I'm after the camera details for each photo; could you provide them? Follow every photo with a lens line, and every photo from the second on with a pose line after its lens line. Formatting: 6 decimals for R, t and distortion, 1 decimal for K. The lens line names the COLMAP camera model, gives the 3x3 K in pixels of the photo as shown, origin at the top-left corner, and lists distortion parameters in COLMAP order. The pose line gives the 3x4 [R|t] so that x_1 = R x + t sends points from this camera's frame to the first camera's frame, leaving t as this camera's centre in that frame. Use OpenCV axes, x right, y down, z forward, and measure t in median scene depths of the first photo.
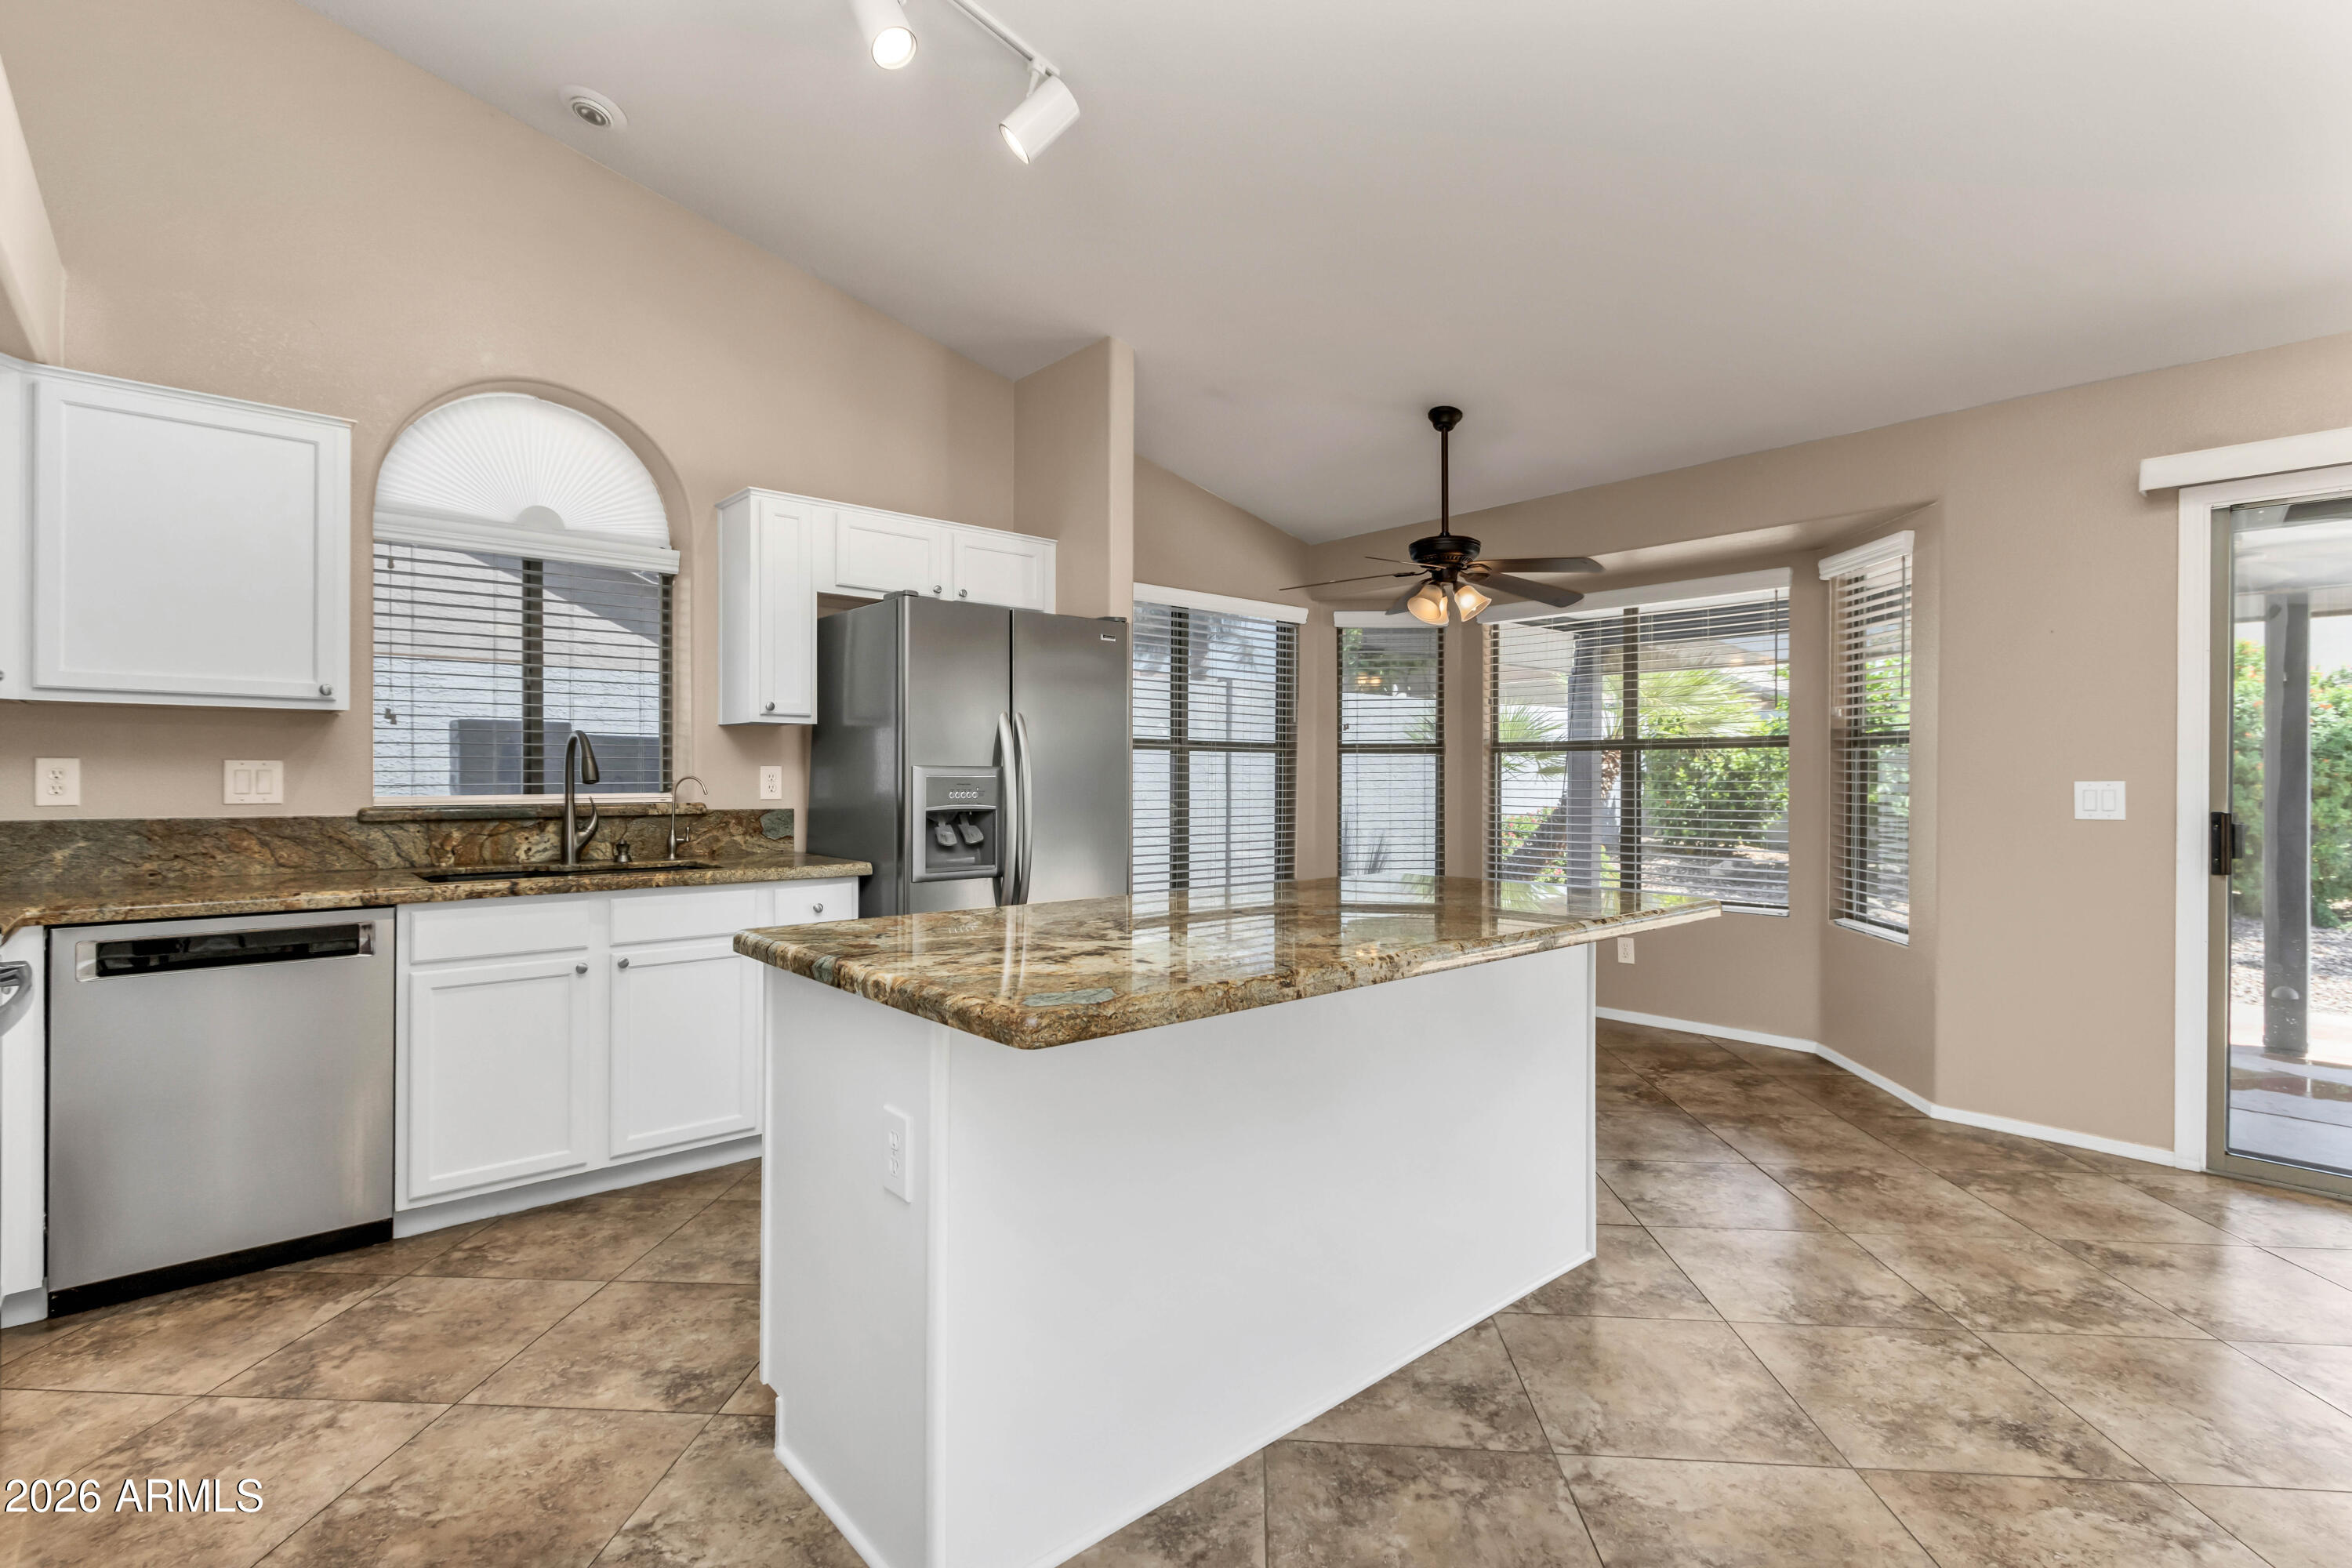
lens RADIAL K [[1088.4, 0, 1183.2], [0, 1088.4, 770.9], [0, 0, 1]] dist [0.004935, -0.000971]
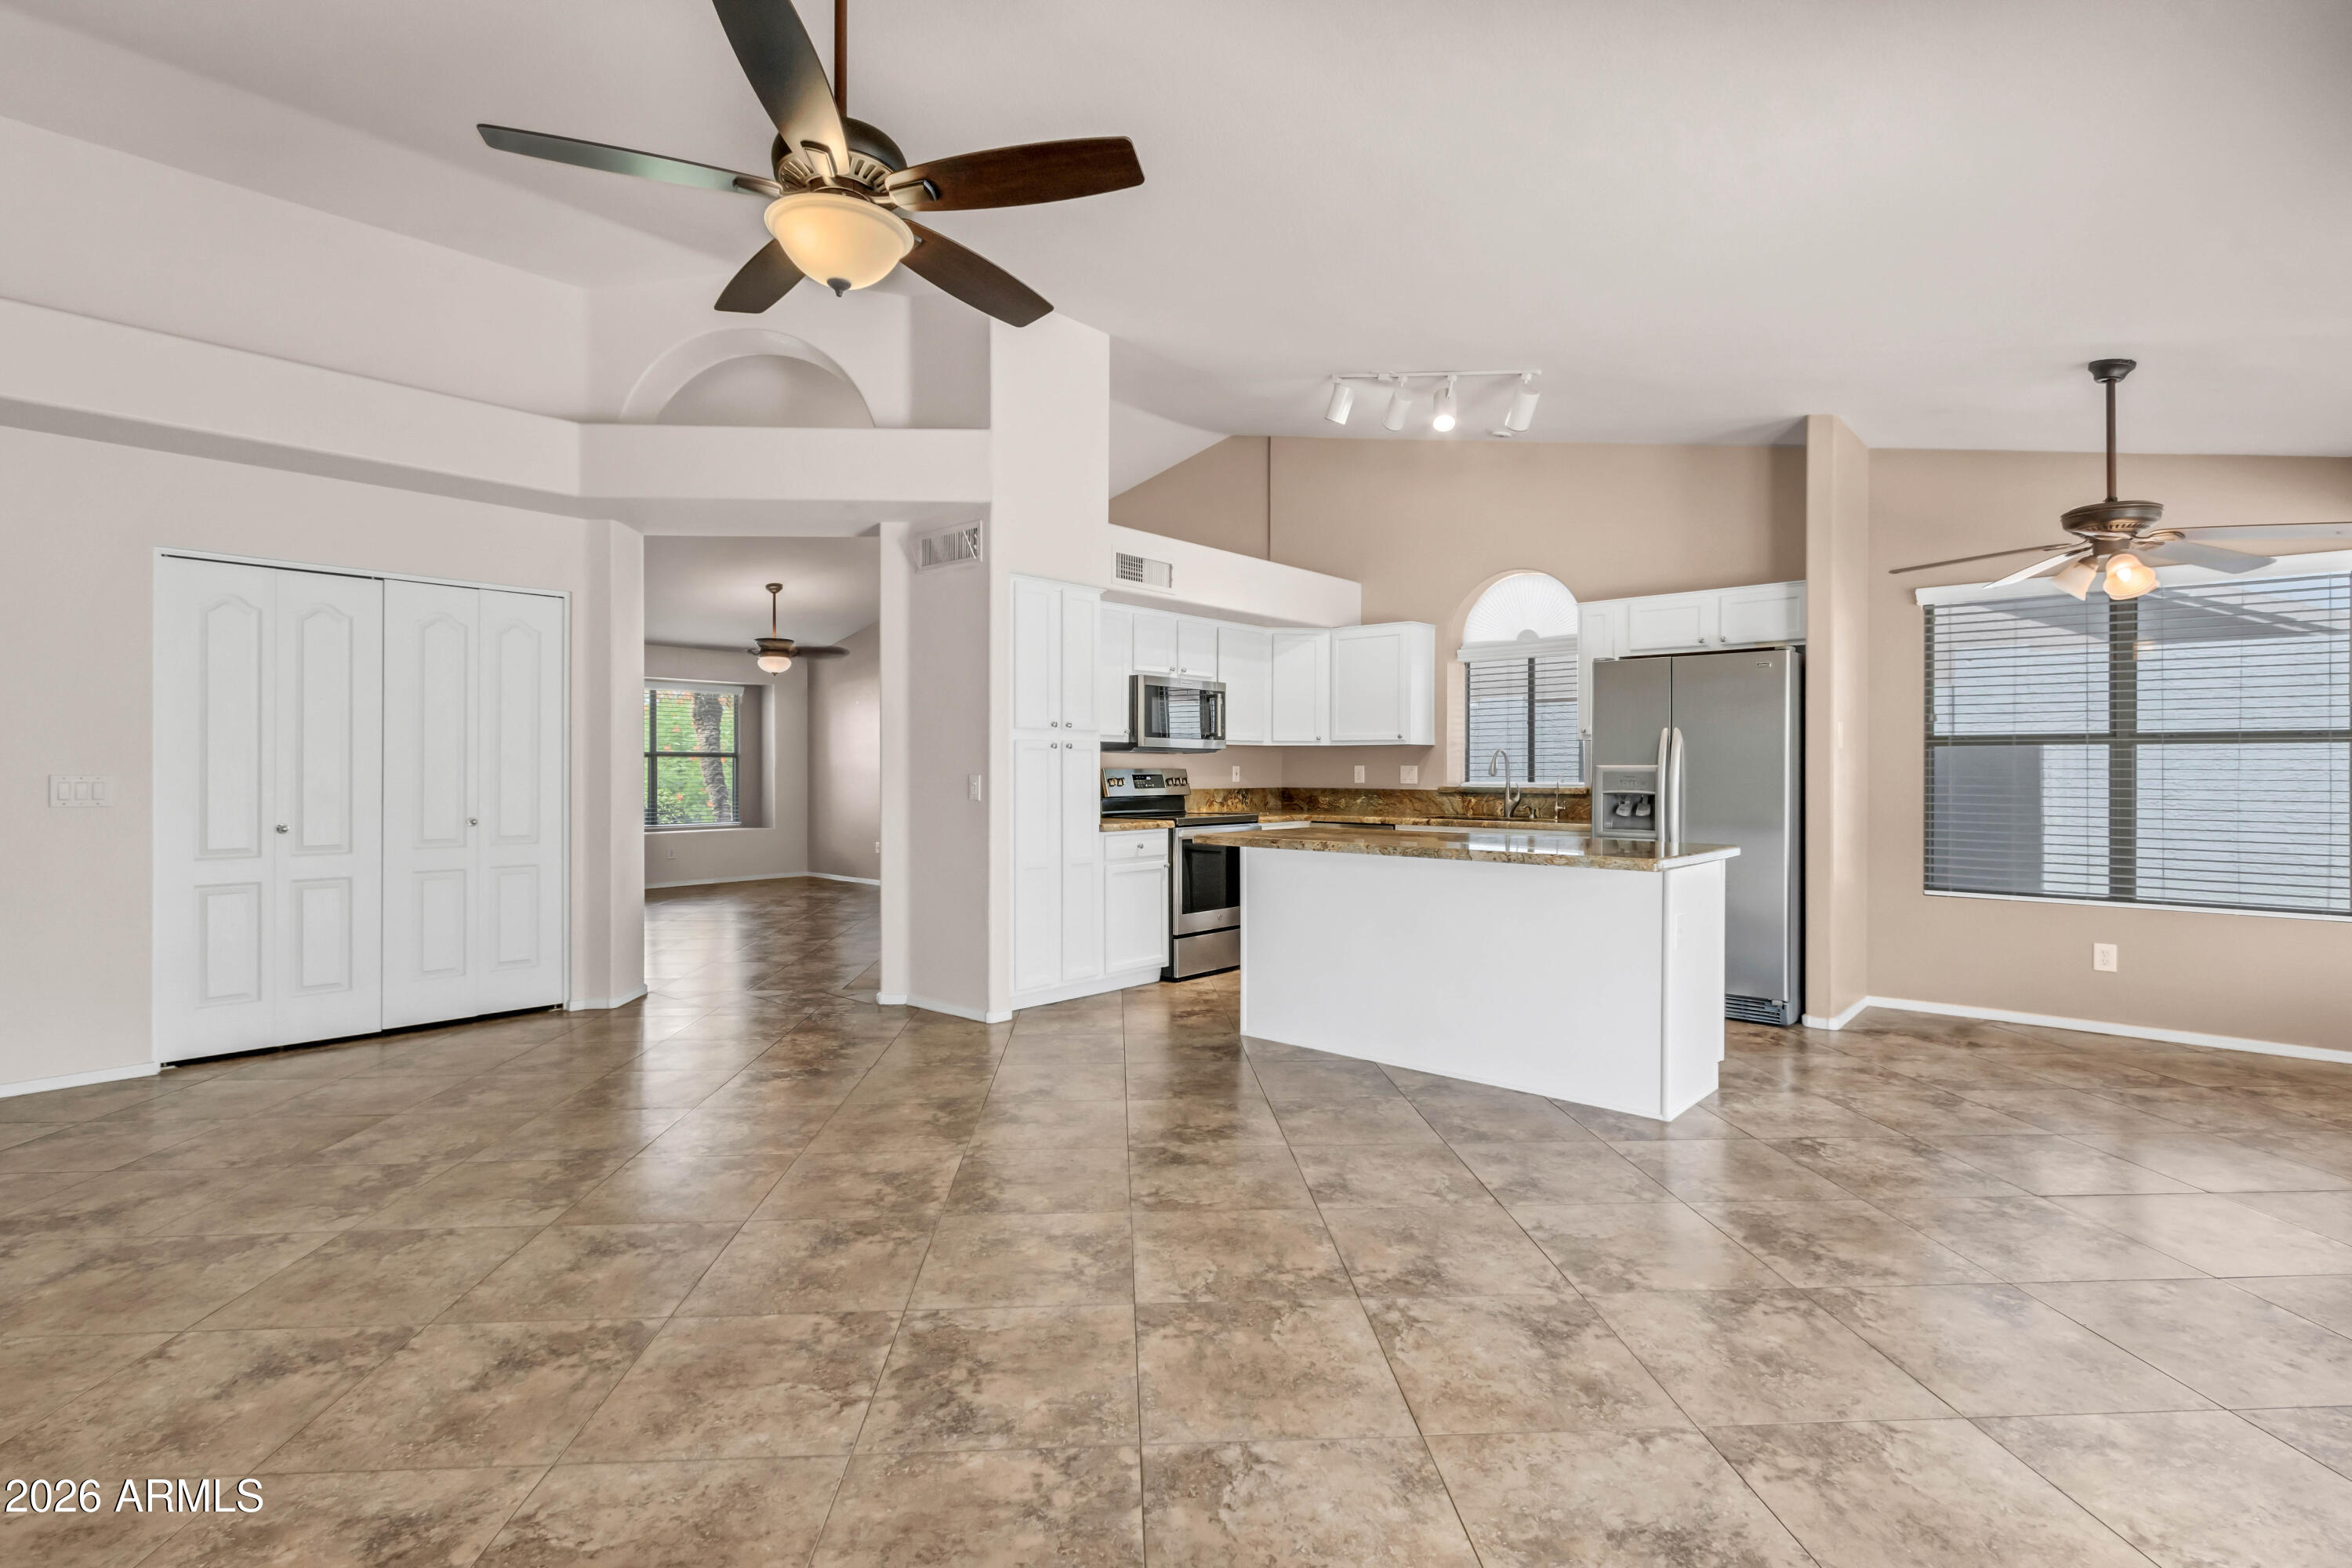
lens RADIAL K [[1088.4, 0, 1189.7], [0, 1088.4, 782.2], [0, 0, 1]] dist [0.004935, -0.000971]
pose [[0.115624, 0.008003, -0.993261, 1.380991], [0.004300, 0.999954, 0.008558, 0.003099], [0.993284, -0.005260, 0.115584, 0.223660]]
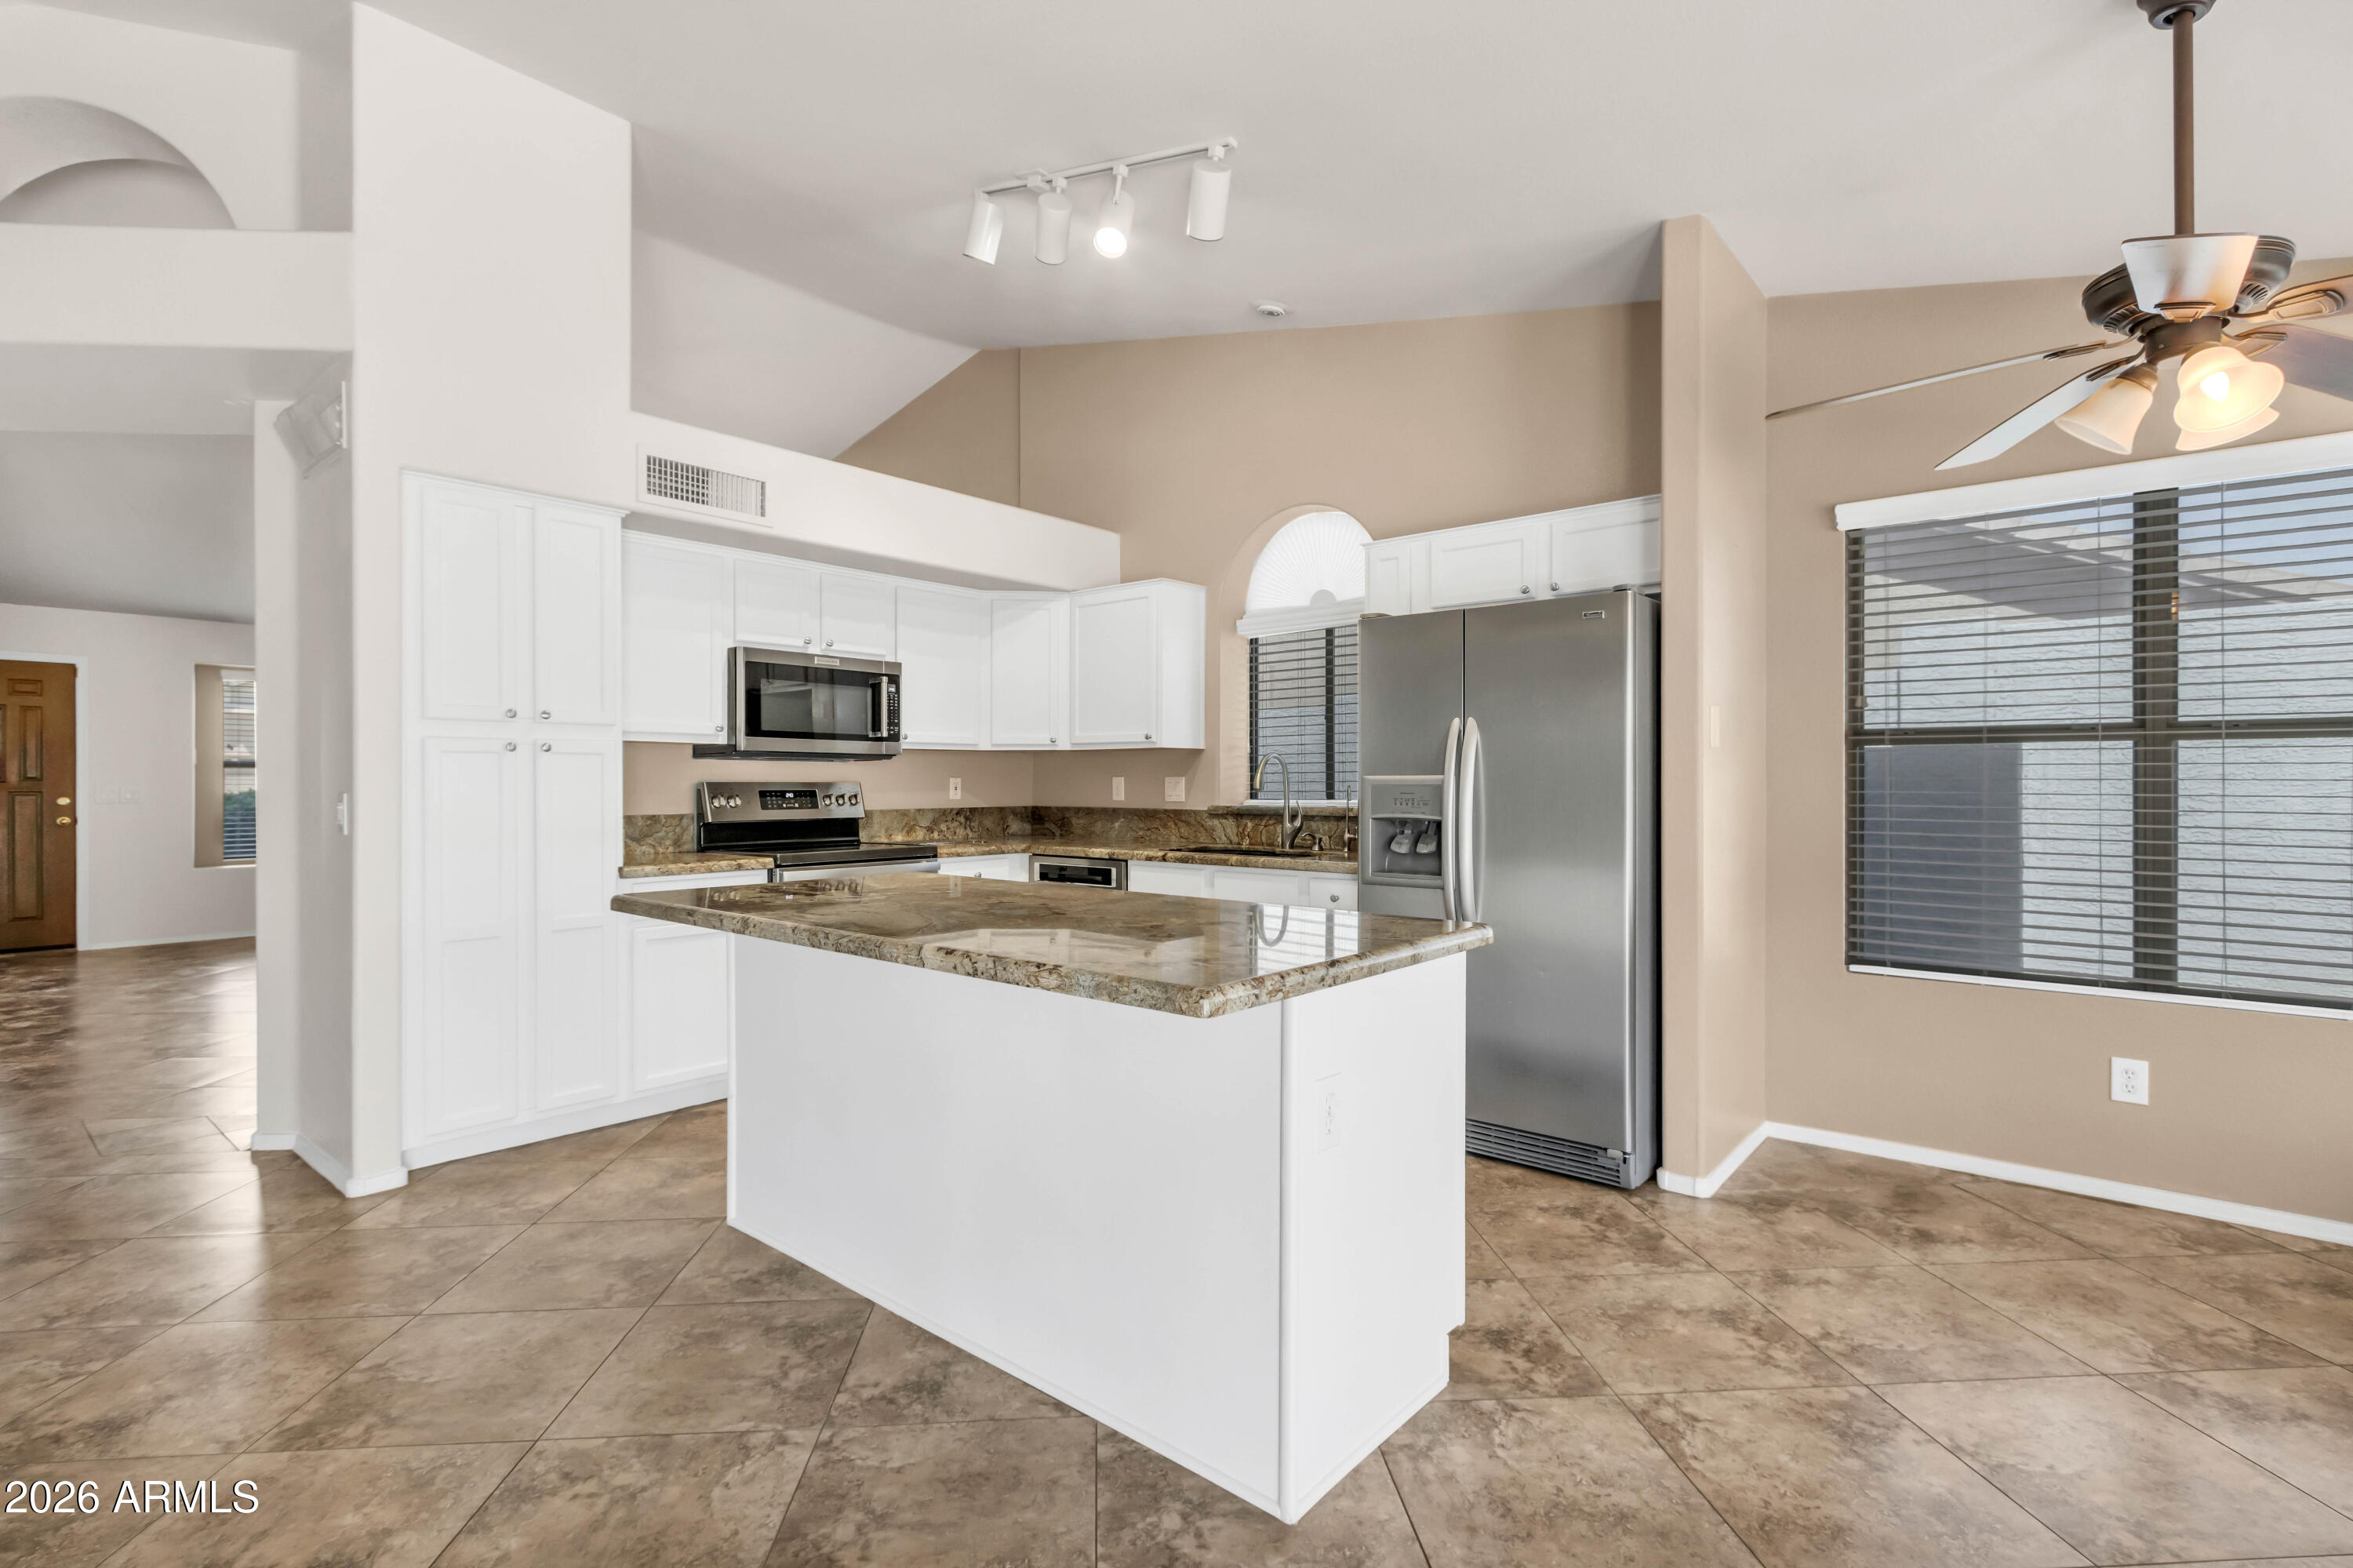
lens RADIAL K [[1088.9, 0, 1183.4], [0, 1088.9, 796.2], [0, 0, 1]] dist [0.004935, -0.000971]
pose [[0.139197, 0.009635, -0.990218, 0.849074], [0.007193, 0.999916, 0.010741, 0.001760], [0.990239, -0.008618, 0.139116, 0.714904]]
